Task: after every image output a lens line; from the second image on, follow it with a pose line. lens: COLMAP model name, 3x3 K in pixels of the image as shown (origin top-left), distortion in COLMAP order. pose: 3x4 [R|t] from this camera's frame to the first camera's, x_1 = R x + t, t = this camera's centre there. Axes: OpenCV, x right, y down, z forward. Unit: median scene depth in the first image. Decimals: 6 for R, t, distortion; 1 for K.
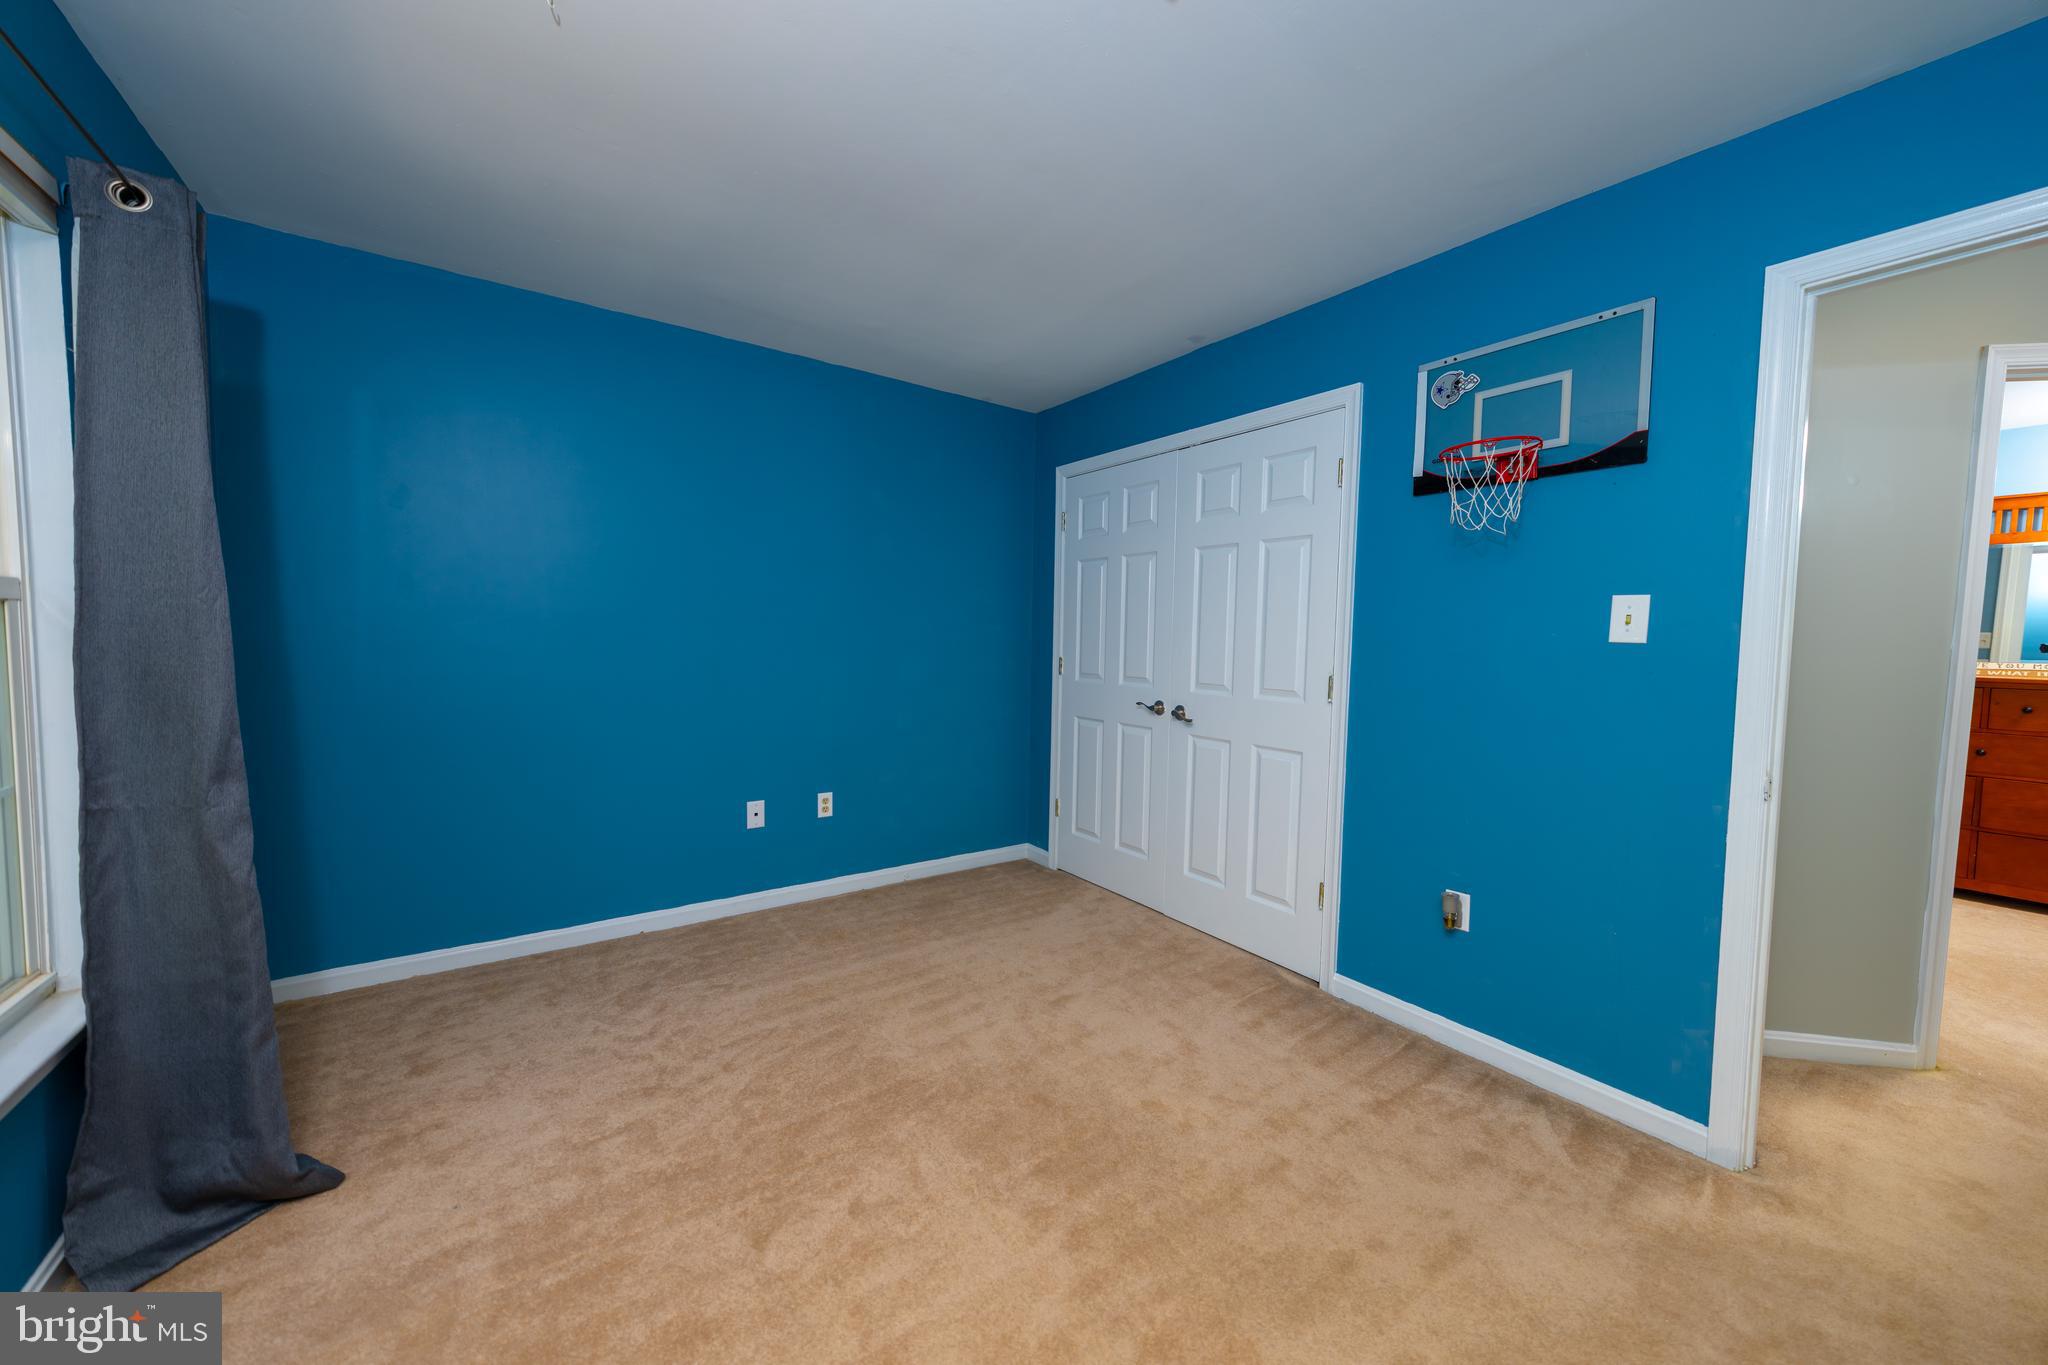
lens RADIAL K [[734.1, 0, 1021.8], [0, 734.1, 685.6], [0, 0, 1]] dist [0.001993, 0.000042]
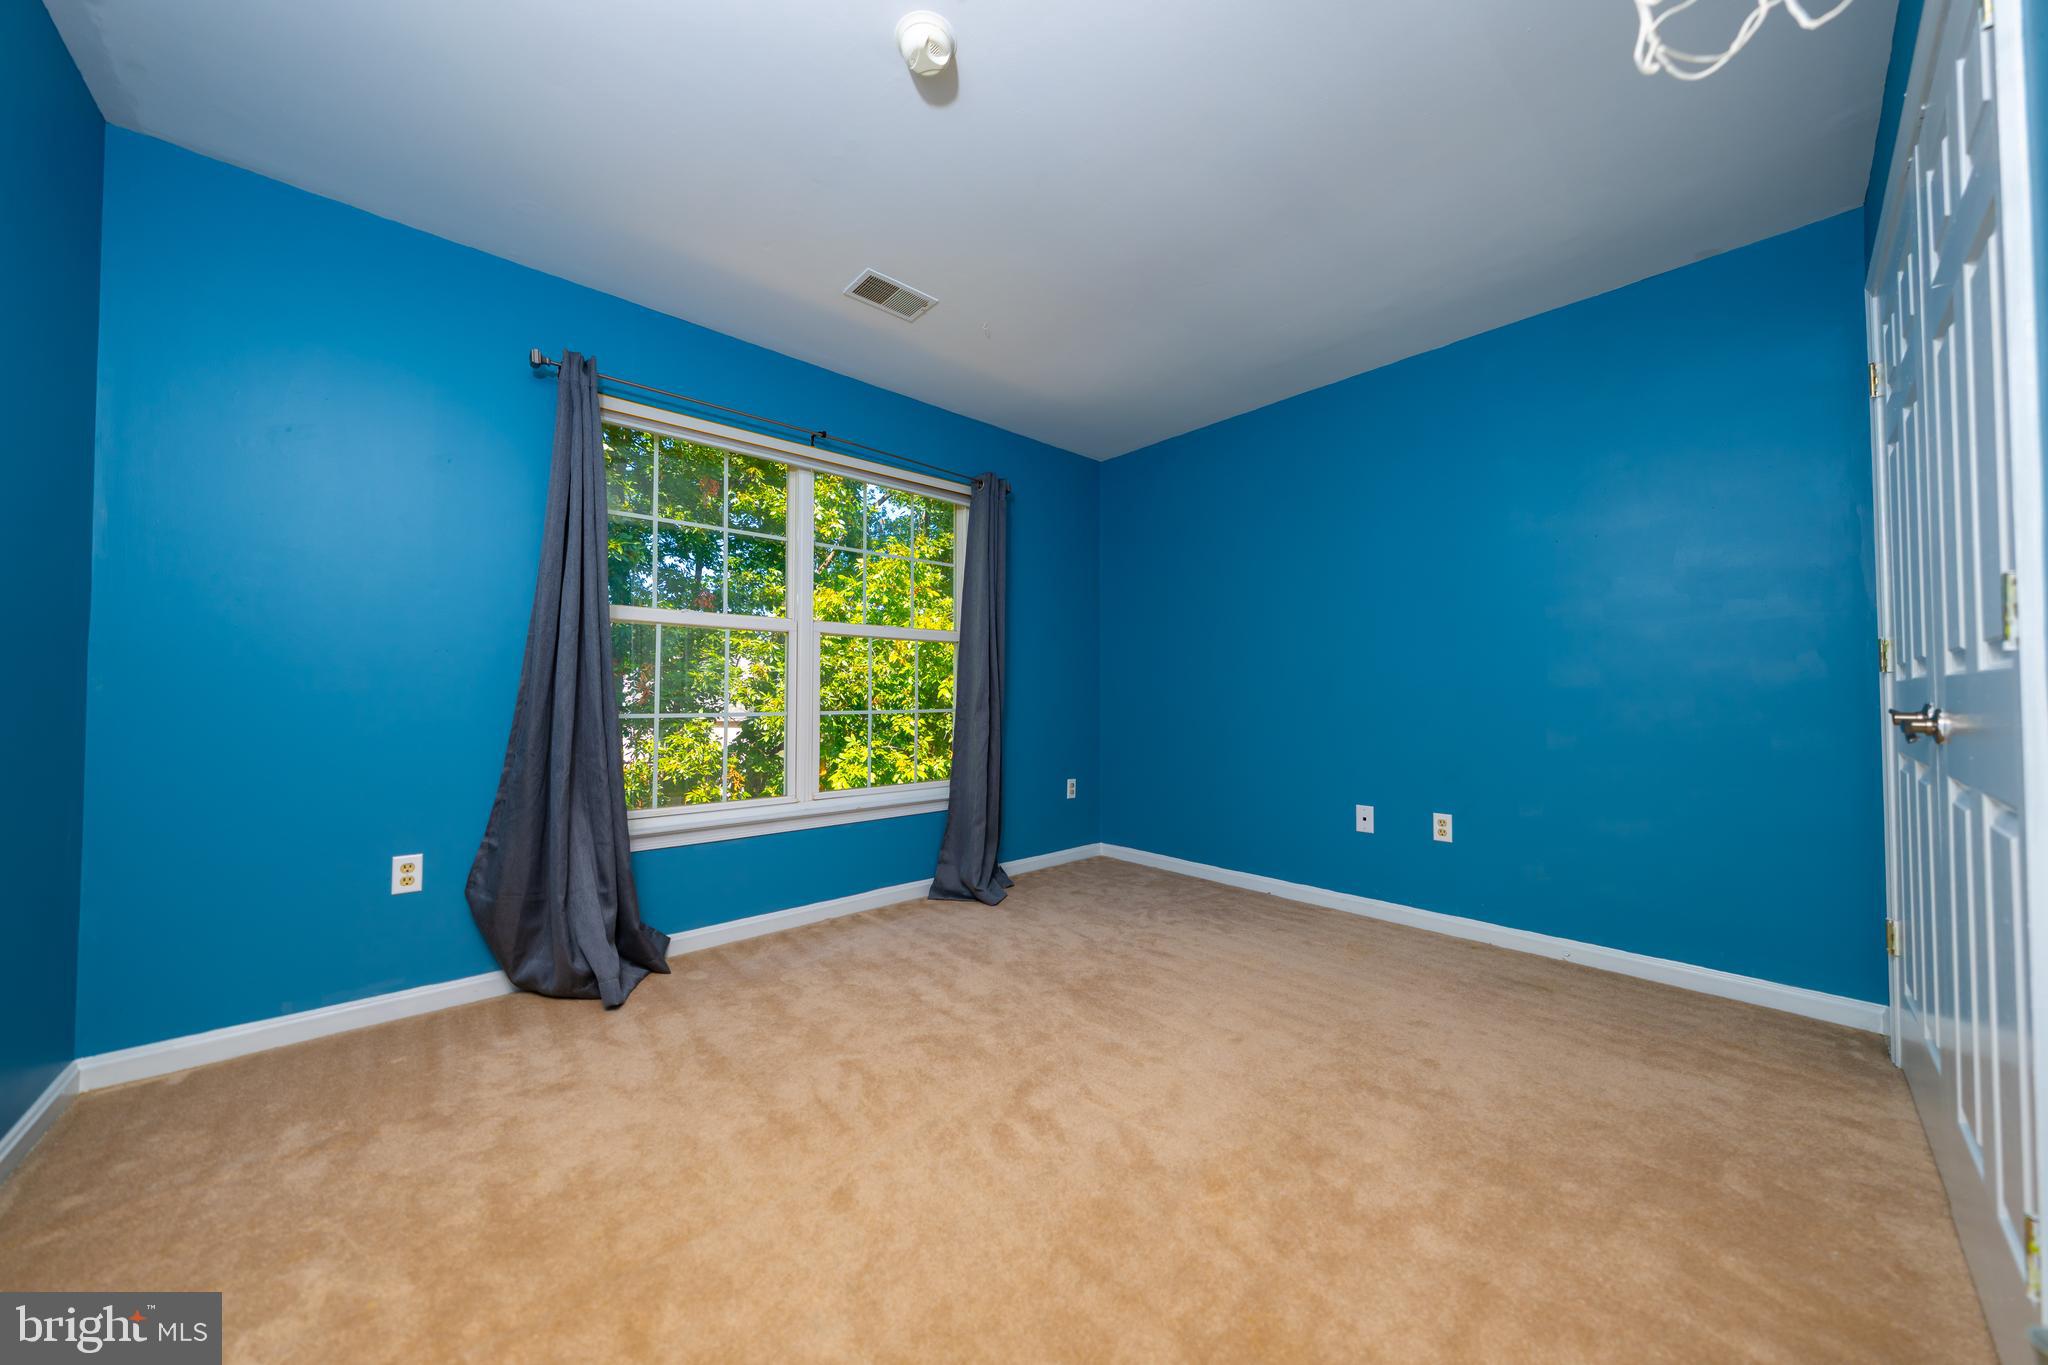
lens RADIAL K [[688.2, 0, 1026.7], [0, 688.2, 677.6], [0, 0, 1]] dist [-0.001165, 0.000038]
pose [[0.124332, -0.040163, -0.991427, 0.692687], [-0.061608, 0.996940, -0.048113, 0.070757], [0.990326, 0.067062, 0.121478, 0.523403]]
